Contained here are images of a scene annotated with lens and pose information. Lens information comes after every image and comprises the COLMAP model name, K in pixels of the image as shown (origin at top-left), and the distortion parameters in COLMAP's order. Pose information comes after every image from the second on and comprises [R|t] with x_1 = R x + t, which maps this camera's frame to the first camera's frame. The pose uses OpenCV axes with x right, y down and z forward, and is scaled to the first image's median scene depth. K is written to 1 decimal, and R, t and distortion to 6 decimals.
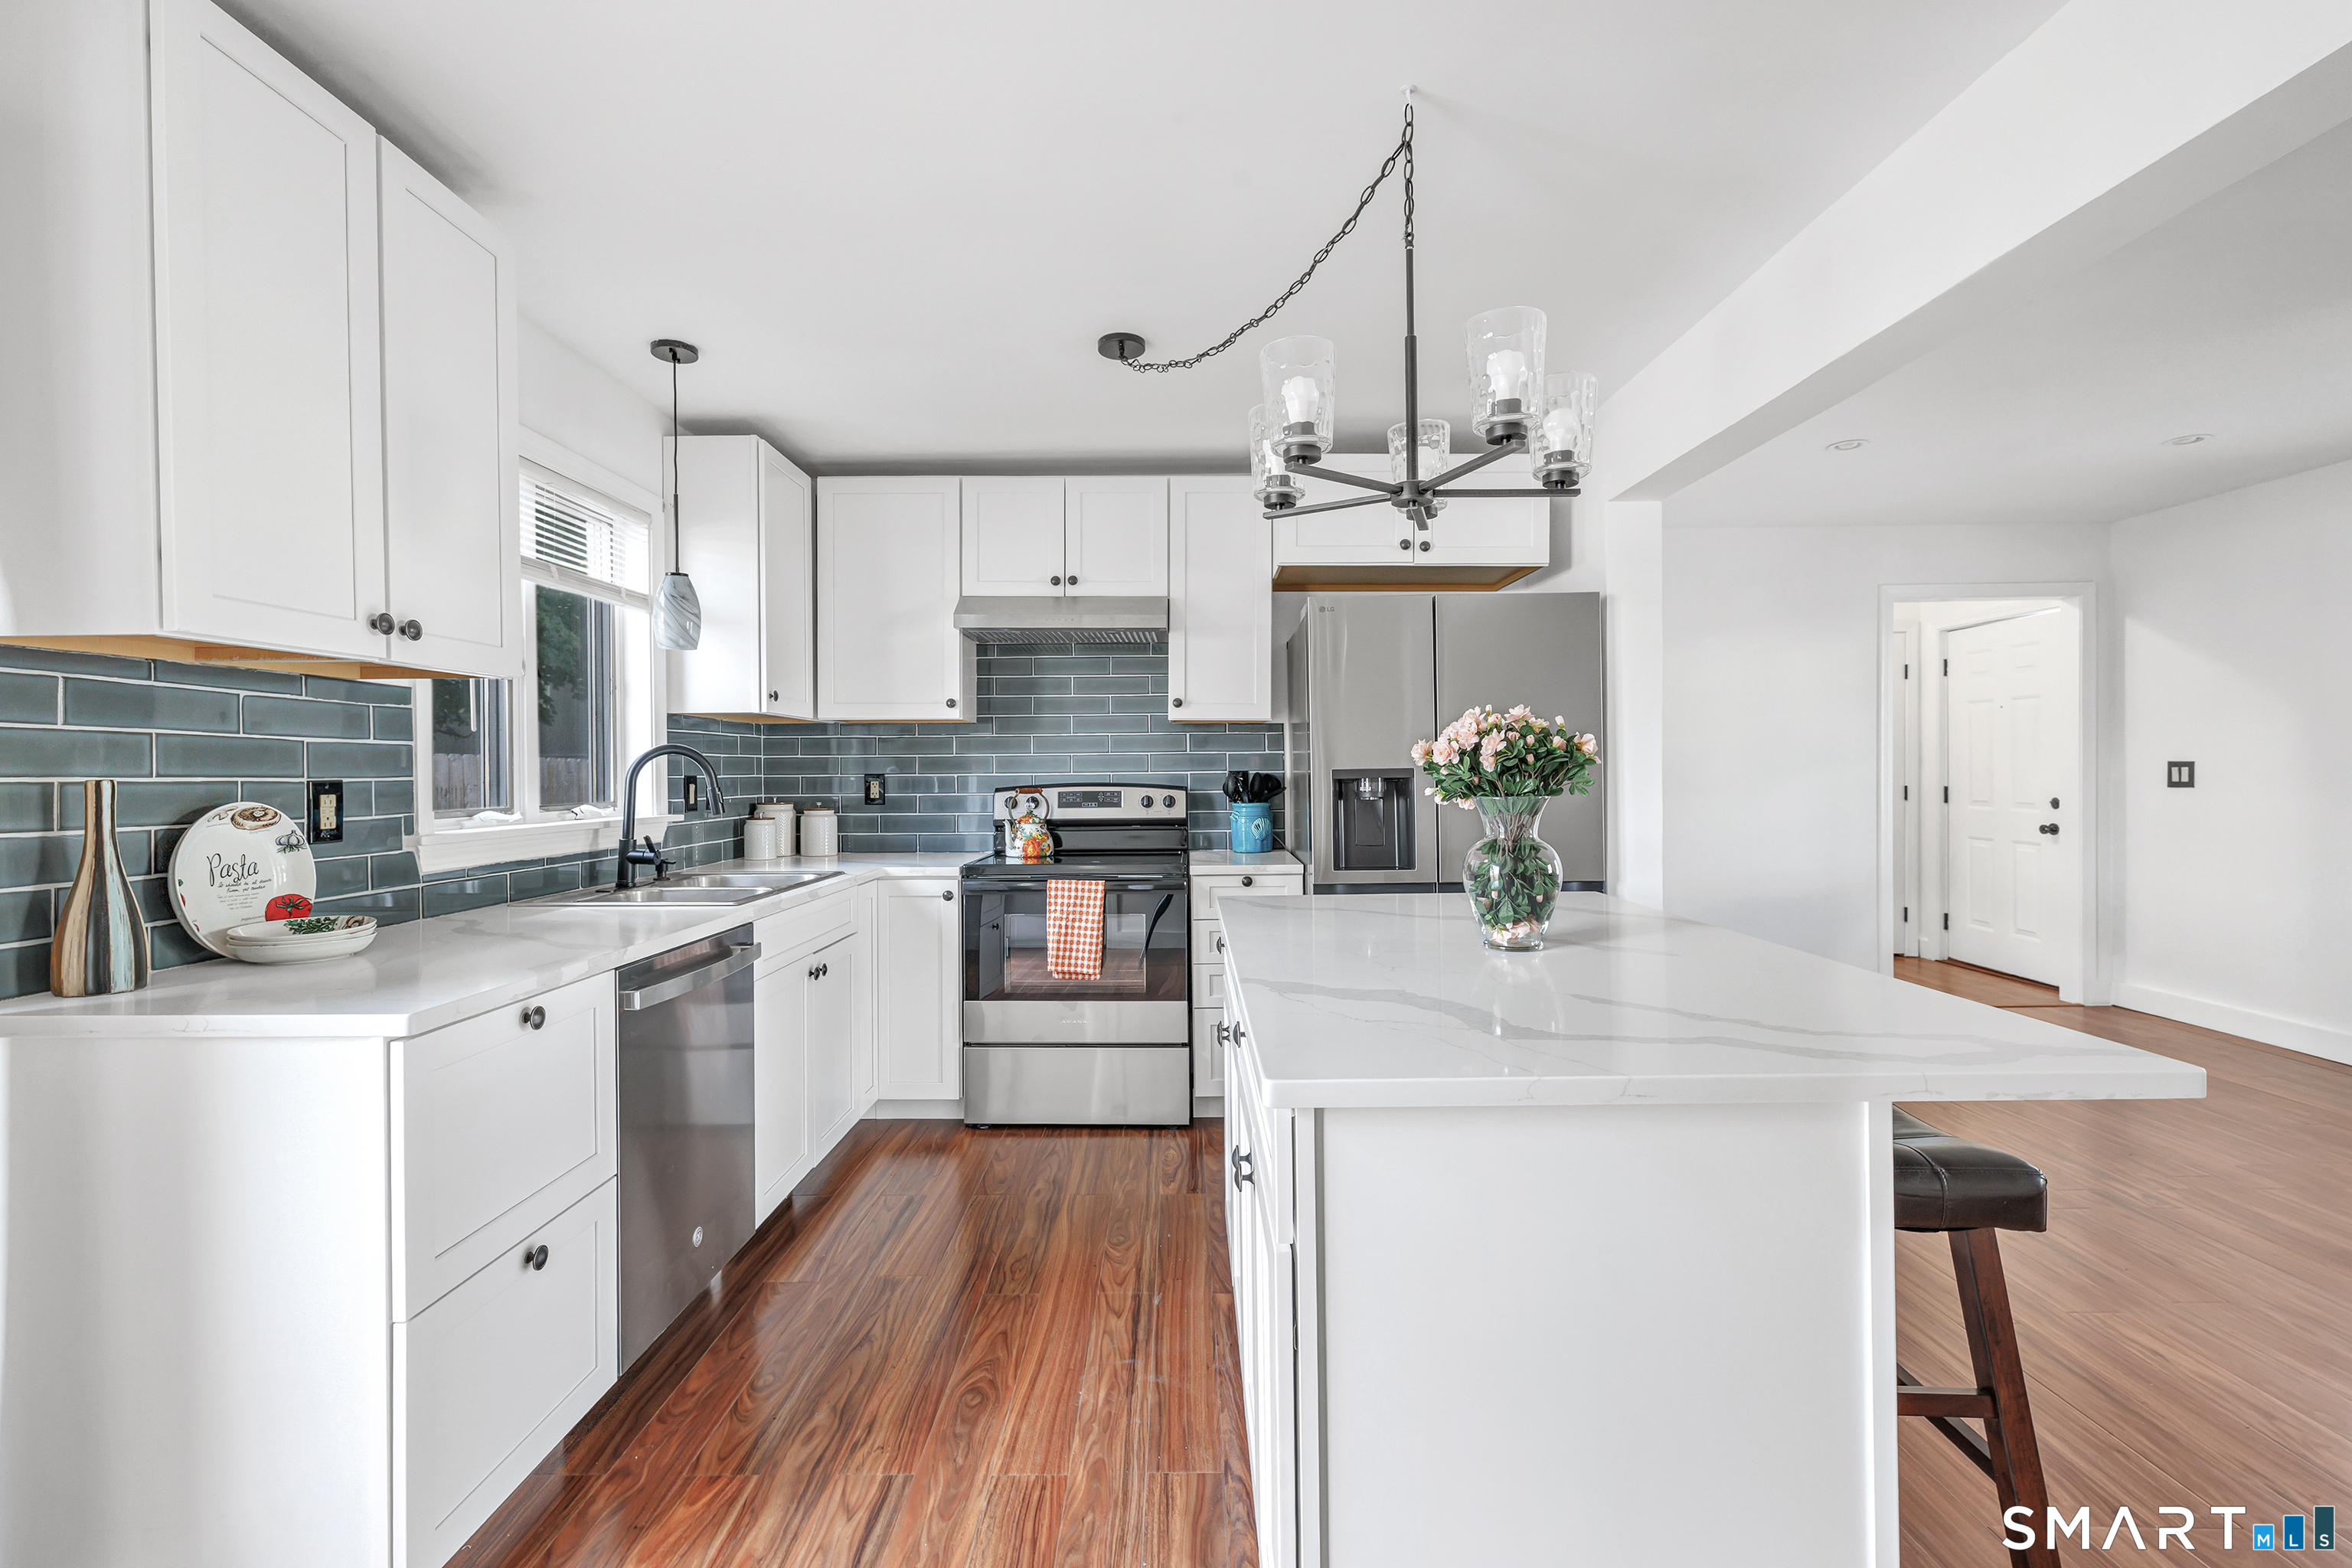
lens RADIAL K [[1065.9, 0, 1160.6], [0, 1065.9, 773.4], [0, 0, 1]] dist [0.004109, -0.000176]
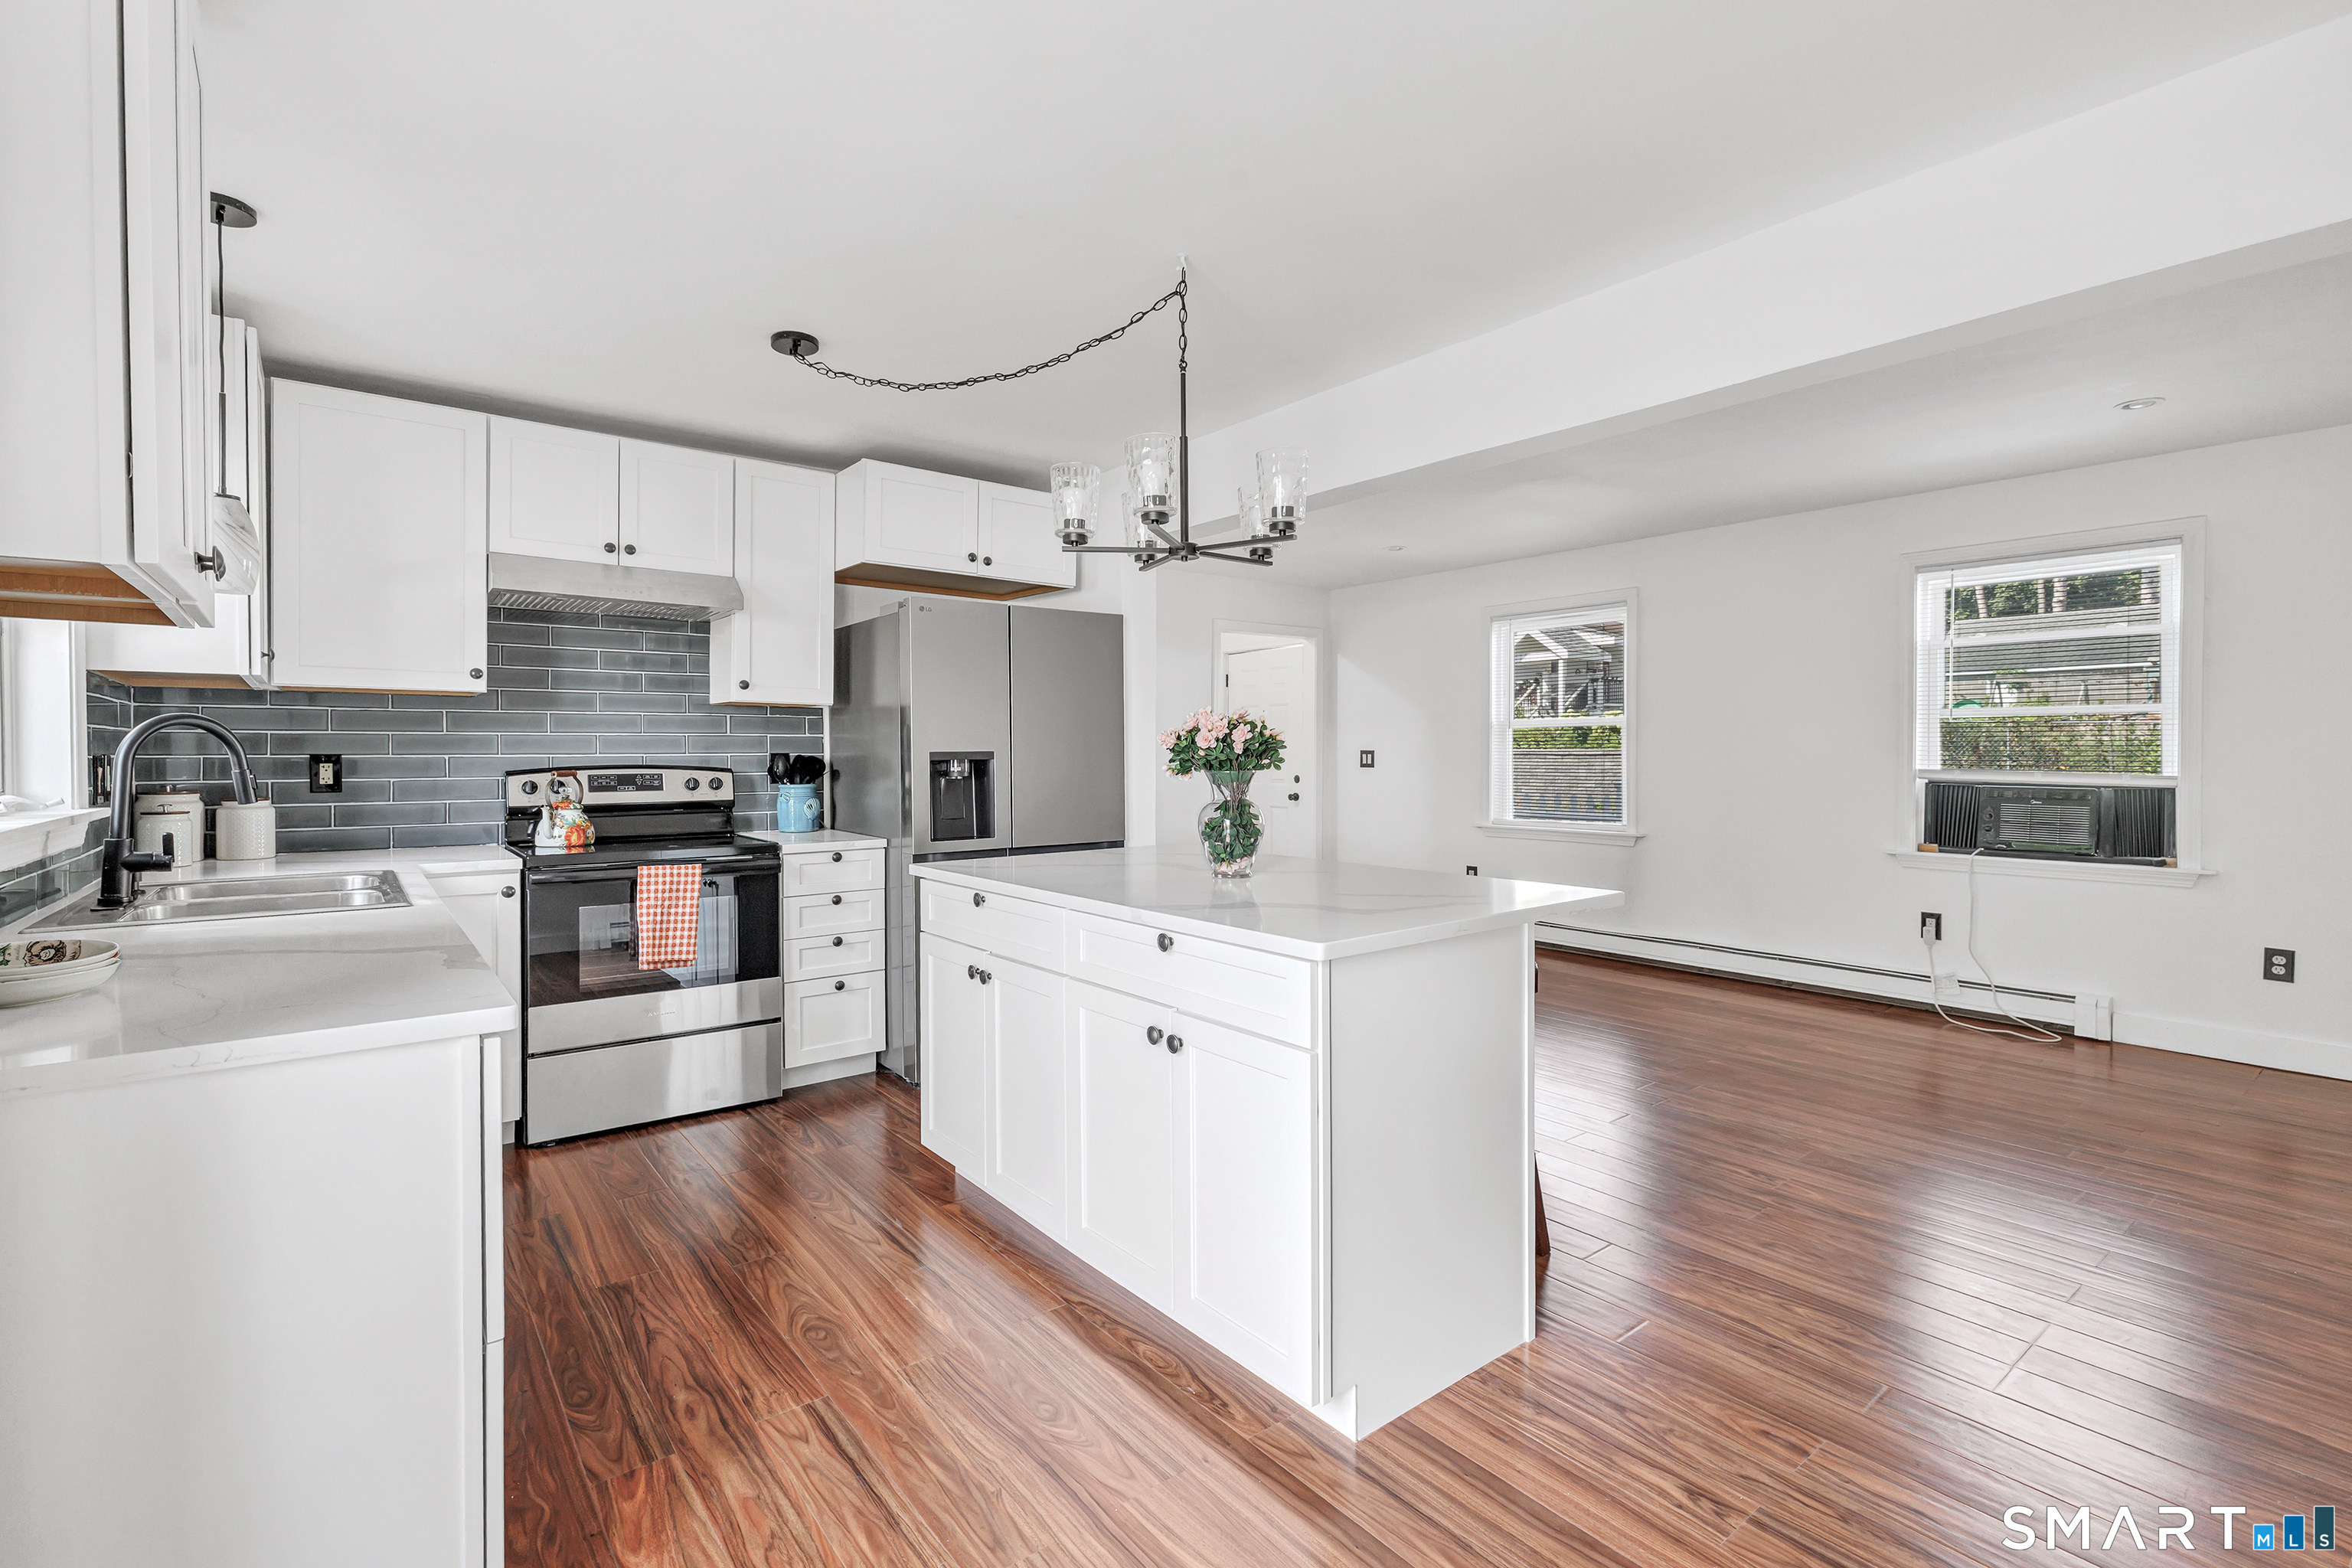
lens RADIAL K [[1065.9, 0, 1156.3], [0, 1065.9, 763.1], [0, 0, 1]] dist [0.004109, -0.000176]
pose [[0.784858, -0.000348, 0.619676, -0.330488], [-0.002092, 0.999993, 0.003211, 0.003739], [-0.619672, -0.003816, 0.784851, -0.030948]]
